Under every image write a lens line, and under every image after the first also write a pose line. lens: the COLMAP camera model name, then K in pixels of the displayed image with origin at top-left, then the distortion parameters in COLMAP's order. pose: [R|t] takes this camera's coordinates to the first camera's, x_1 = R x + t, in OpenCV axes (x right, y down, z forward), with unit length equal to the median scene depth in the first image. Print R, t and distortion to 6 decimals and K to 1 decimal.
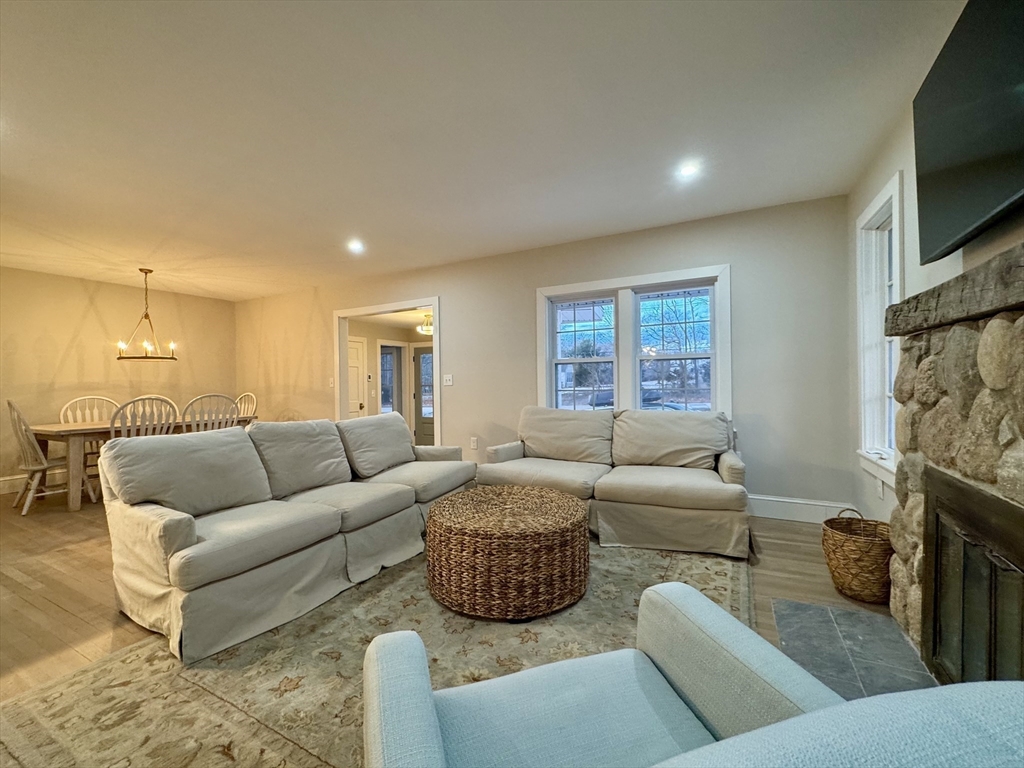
lens RADIAL K [[416.3, 0, 512.0], [0, 416.3, 384.0], [0, 0, 1]] dist [-0.016065, 0.001301]
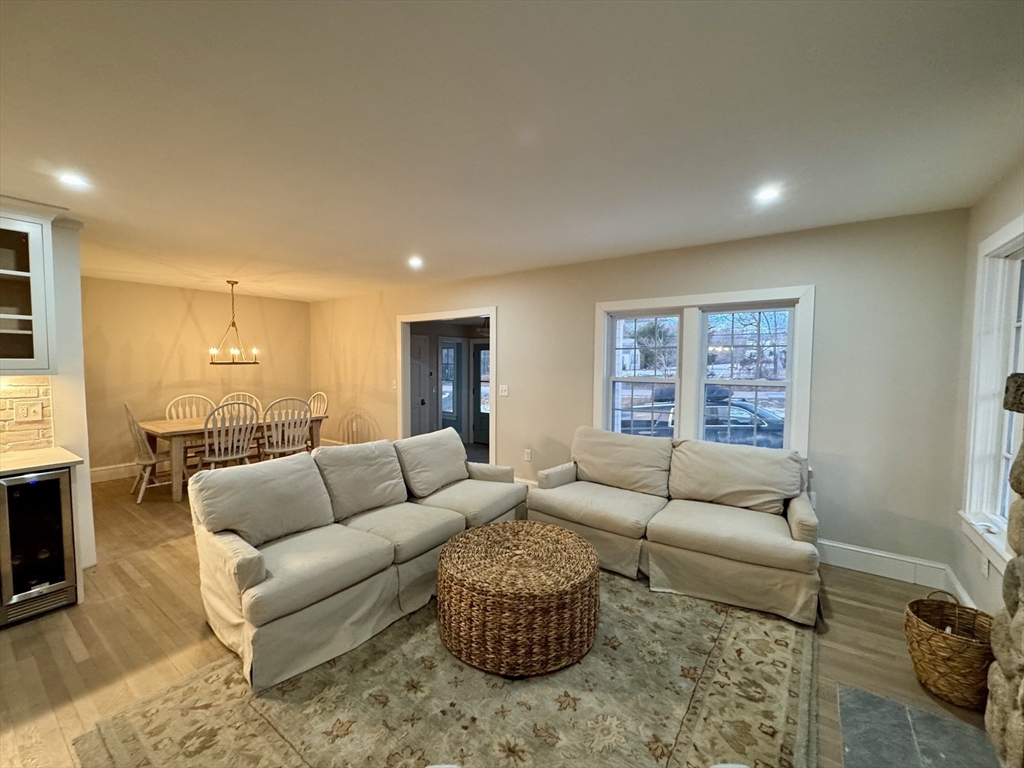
lens RADIAL K [[416.3, 0, 512.0], [0, 416.3, 384.0], [0, 0, 1]] dist [-0.016065, 0.001301]
pose [[0.988962, 0.027928, -0.145515, 0.022299], [-0.020829, 0.998528, 0.050087, -0.143399], [0.146699, -0.046503, 0.988087, 0.021783]]
